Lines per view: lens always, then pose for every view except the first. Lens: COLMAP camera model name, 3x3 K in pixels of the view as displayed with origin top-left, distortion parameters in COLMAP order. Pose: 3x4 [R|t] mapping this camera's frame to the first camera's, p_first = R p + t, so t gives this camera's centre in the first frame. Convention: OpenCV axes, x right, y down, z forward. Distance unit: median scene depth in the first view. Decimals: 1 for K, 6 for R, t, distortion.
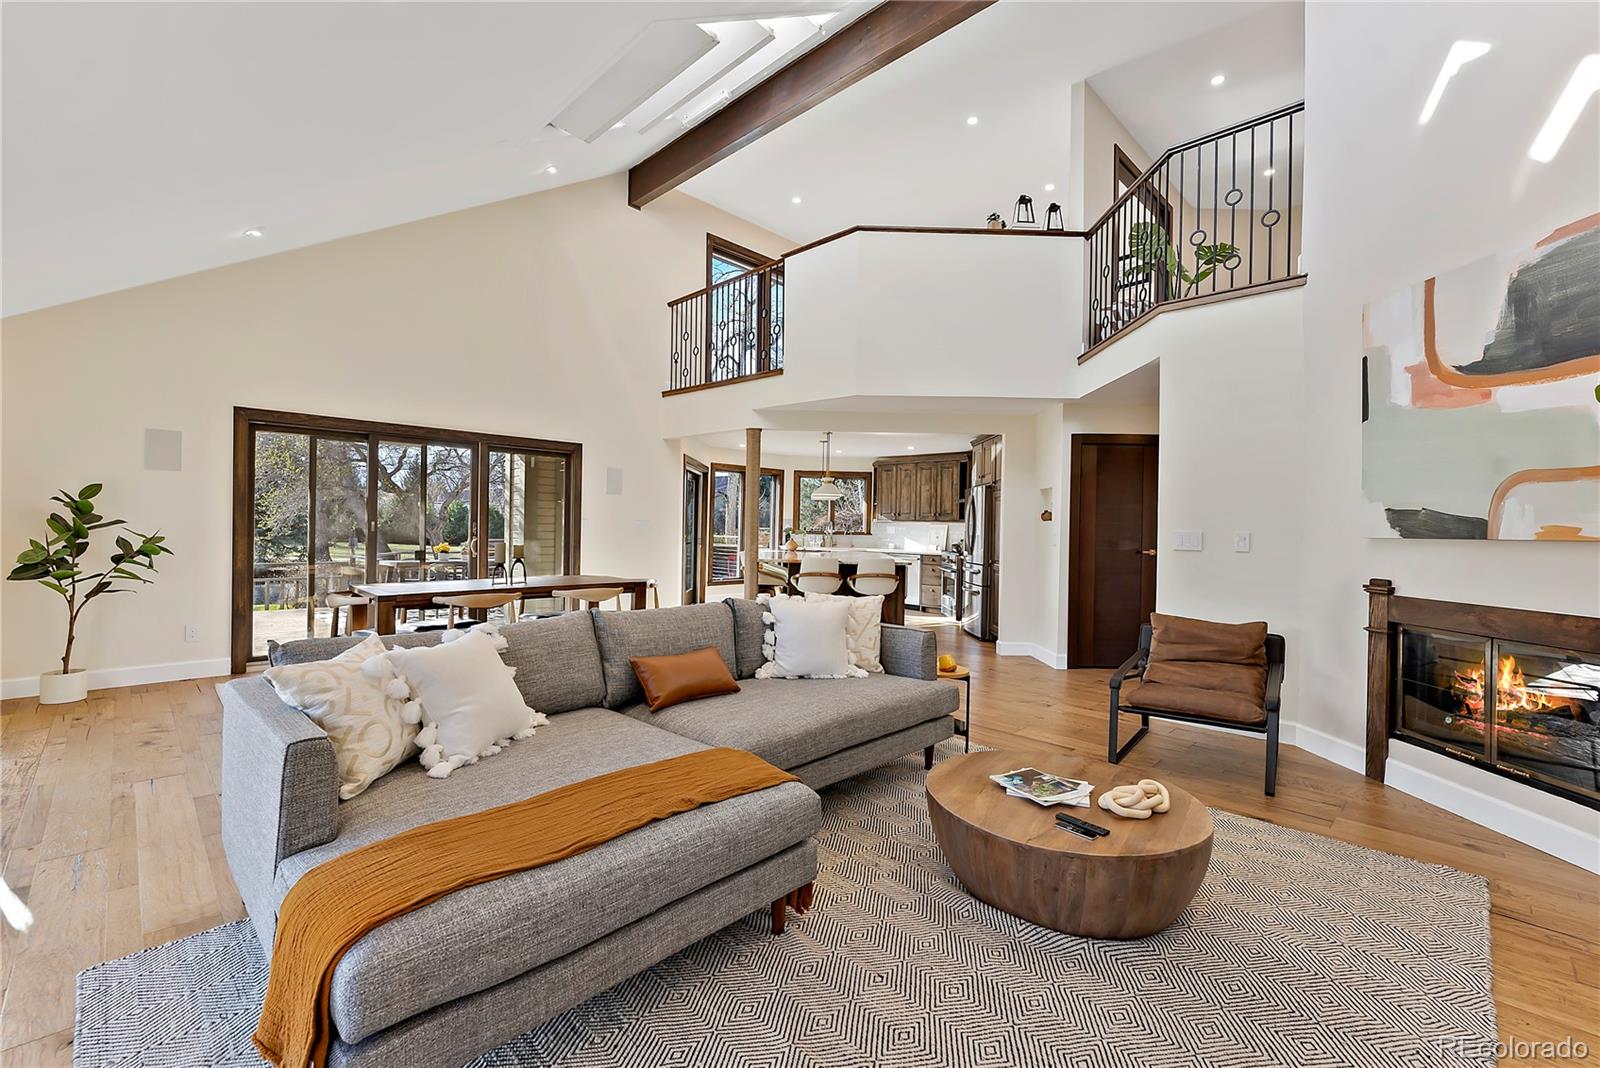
lens RADIAL K [[688.7, 0, 790.0], [0, 688.7, 535.0], [0, 0, 1]] dist [-0.003170, -0.000471]
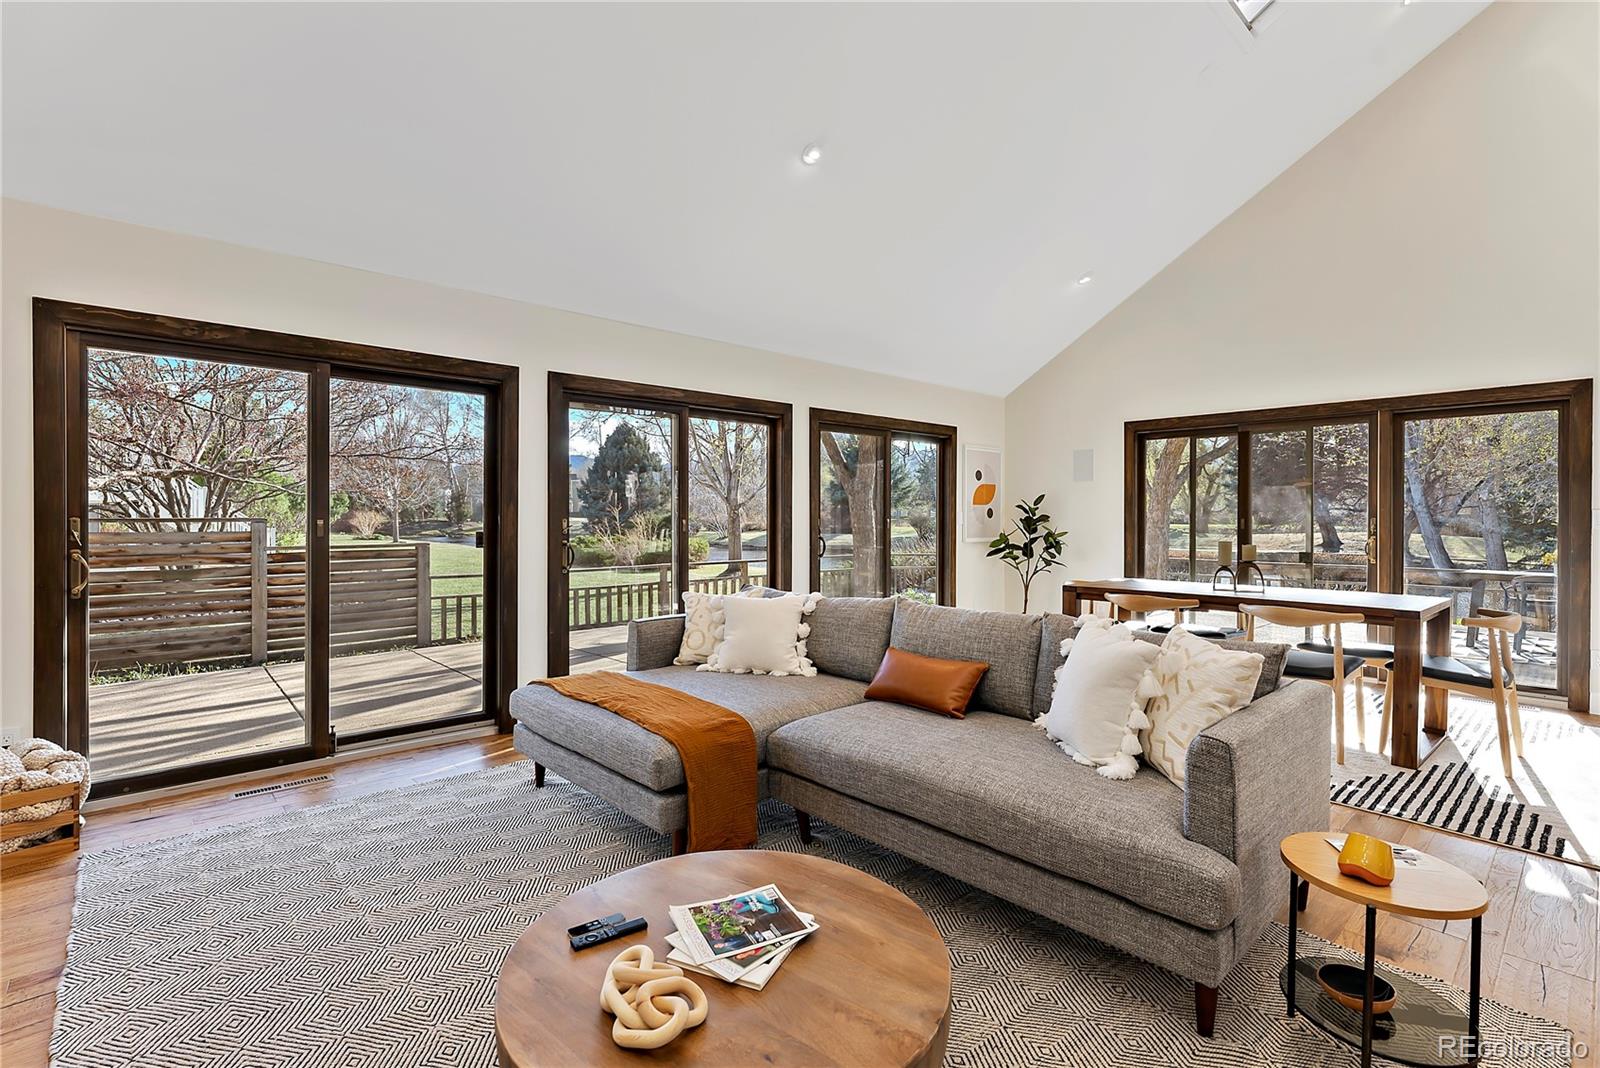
lens RADIAL K [[735.3, 0, 797.2], [0, 735.3, 521.3], [0, 0, 1]] dist [-0.000997, -0.000056]
pose [[-0.047845, -0.008183, -0.998821, 0.562754], [-0.012649, 0.999891, -0.007586, -0.000084], [0.998775, 0.012271, -0.047943, 0.585640]]
